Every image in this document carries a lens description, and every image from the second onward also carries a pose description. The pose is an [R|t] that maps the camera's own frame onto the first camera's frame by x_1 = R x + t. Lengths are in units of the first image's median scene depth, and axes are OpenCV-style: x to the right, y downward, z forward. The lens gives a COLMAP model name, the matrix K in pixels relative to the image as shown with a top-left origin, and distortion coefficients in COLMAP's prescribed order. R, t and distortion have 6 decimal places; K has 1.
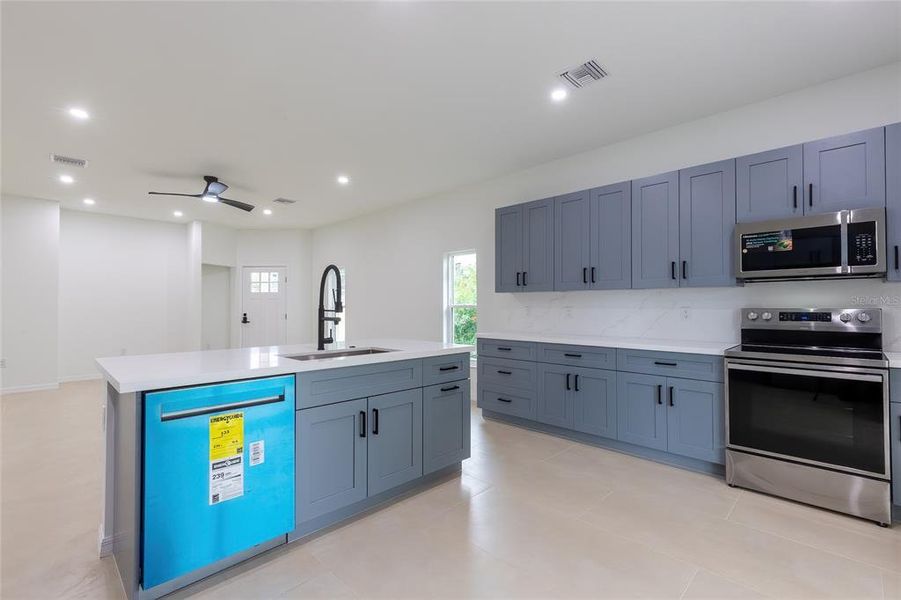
lens RADIAL K [[408.0, 0, 443.6], [0, 408.0, 300.3], [0, 0, 1]] dist [0.004204, -0.001228]
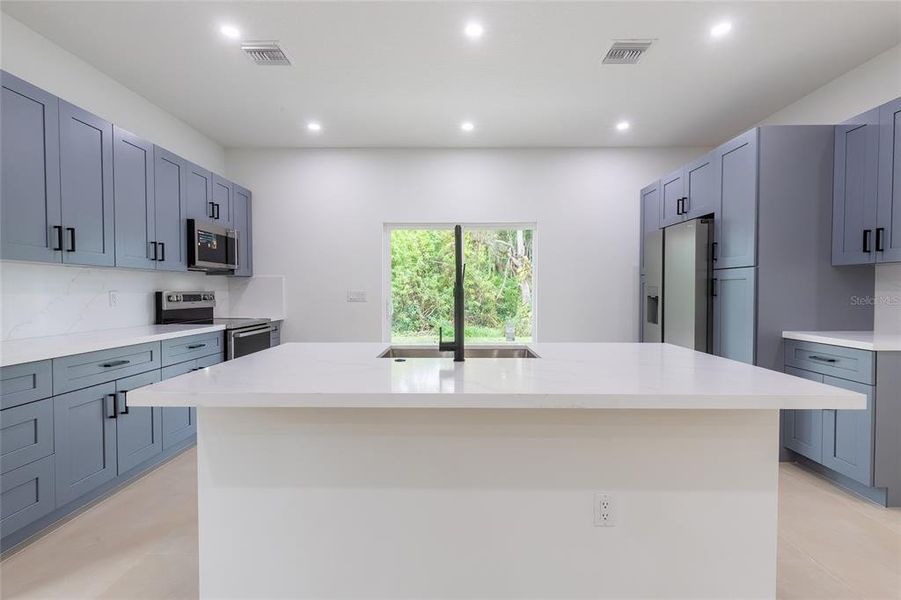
lens RADIAL K [[408.0, 0, 449.7], [0, 408.0, 301.1], [0, 0, 1]] dist [0.004204, -0.001228]
pose [[-0.704721, -0.017122, 0.709278, -0.443035], [-0.008360, 0.999840, 0.015830, 0.015644], [-0.709436, 0.005226, -0.704751, 0.917993]]
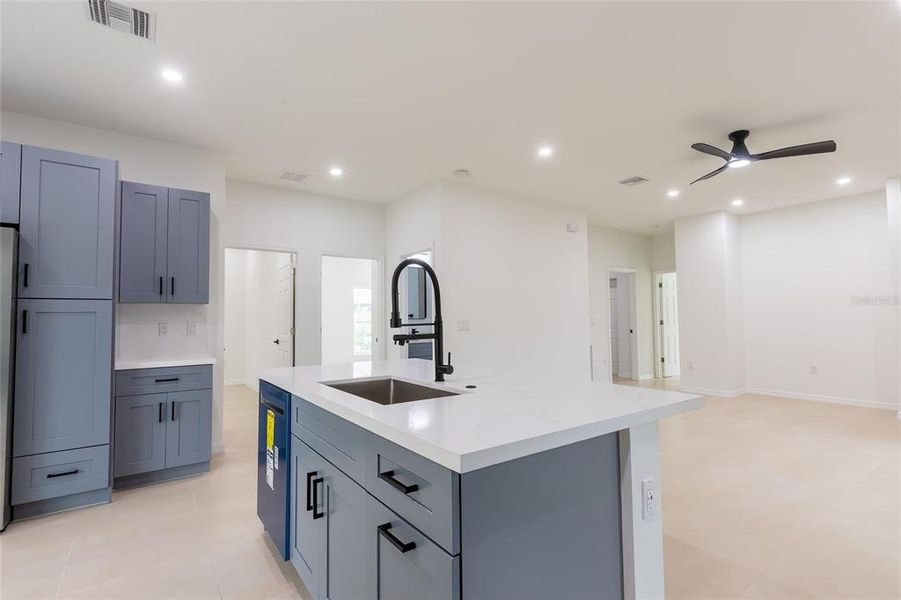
lens RADIAL K [[432.7, 0, 449.2], [0, 432.7, 299.6], [0, 0, 1]] dist [-0.002326, -0.000588]
pose [[-0.138452, -0.039967, -0.989562, 0.285566], [0.025636, 0.998706, -0.043923, 0.008873], [0.990037, -0.031450, -0.137248, 0.716160]]
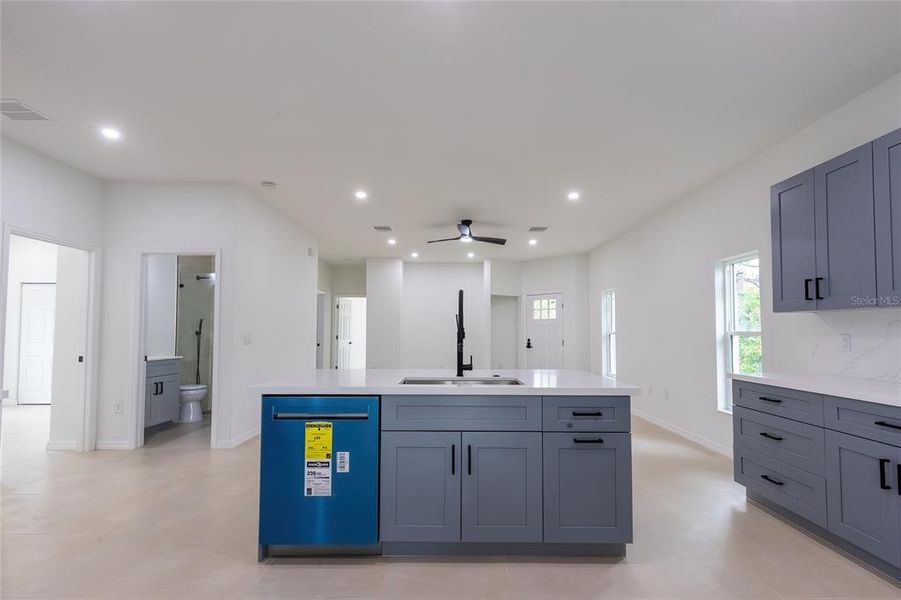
lens RADIAL K [[408.0, 0, 446.5], [0, 408.0, 314.2], [0, 0, 1]] dist [0.004204, -0.001228]
pose [[0.705827, -0.027600, -0.707847, 0.248688], [0.006508, 0.999451, -0.032480, 0.001855], [0.708355, 0.018319, 0.705619, 0.179071]]
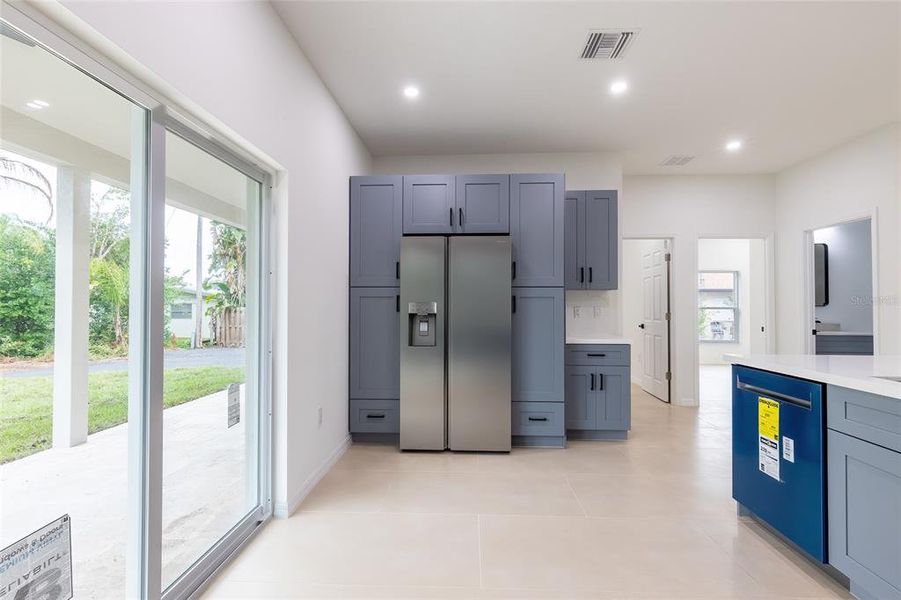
lens RADIAL K [[408.0, 0, 453.4], [0, 408.0, 299.5], [0, 0, 1]] dist [0.004204, -0.001228]
pose [[-0.742499, -0.009743, -0.669776, 0.383553], [0.008900, 0.999662, -0.024409, 0.007456], [0.669788, -0.024085, -0.742162, 0.541500]]
